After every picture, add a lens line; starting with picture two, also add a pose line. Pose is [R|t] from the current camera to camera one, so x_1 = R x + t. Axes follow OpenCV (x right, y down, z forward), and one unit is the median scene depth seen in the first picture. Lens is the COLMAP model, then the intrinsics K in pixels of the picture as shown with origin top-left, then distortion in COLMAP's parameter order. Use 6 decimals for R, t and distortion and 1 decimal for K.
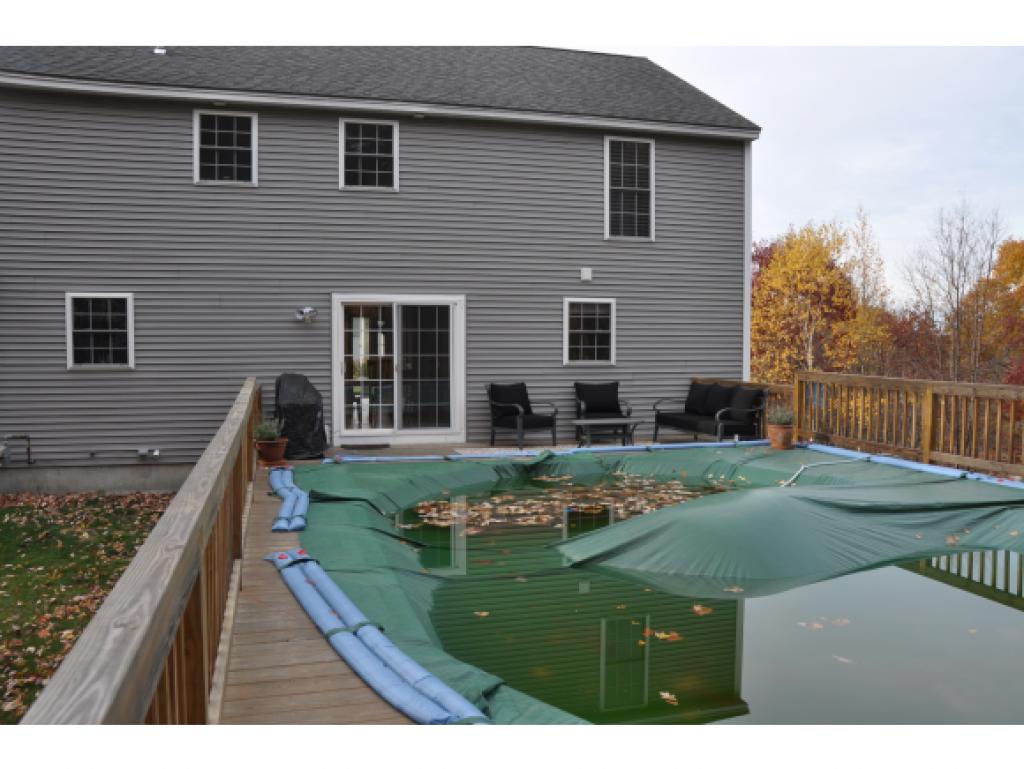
lens RADIAL K [[830.1, 0, 512.9], [0, 830.1, 386.7], [0, 0, 1]] dist [-0.101397, 0.041468]
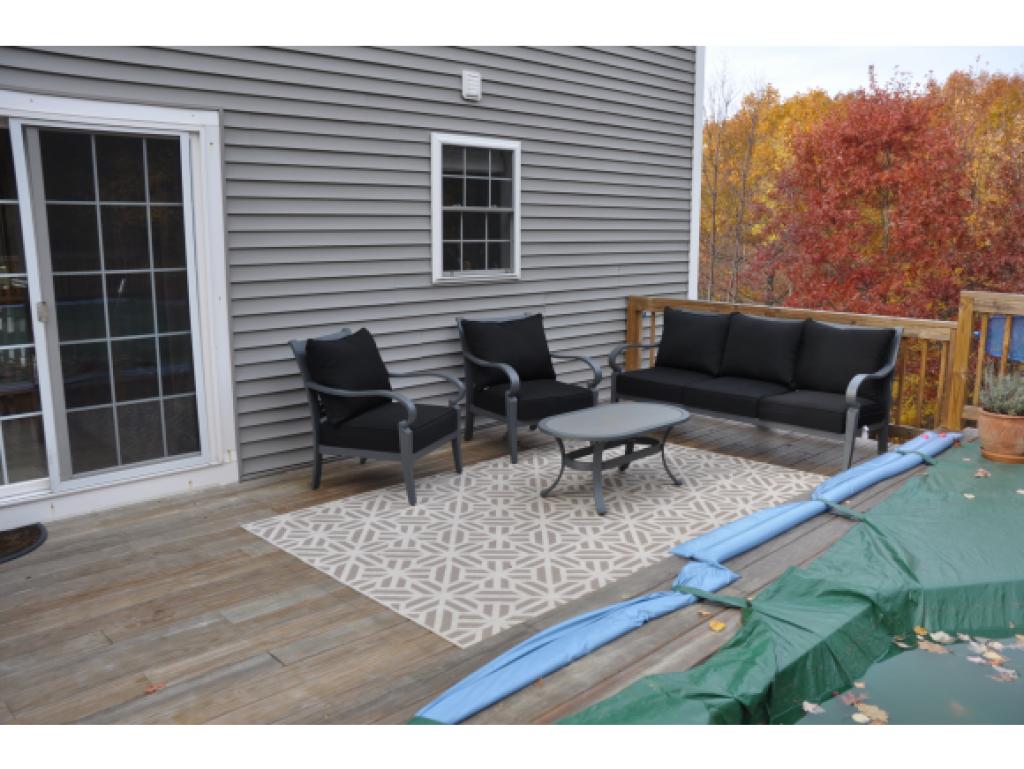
lens RADIAL K [[830.1, 0, 510.0], [0, 830.1, 382.4], [0, 0, 1]] dist [-0.101397, 0.041468]
pose [[0.882316, -0.082500, 0.463371, -0.119157], [0.014027, 0.988689, 0.149320, -0.039354], [-0.470449, -0.125247, 0.873493, 0.572447]]
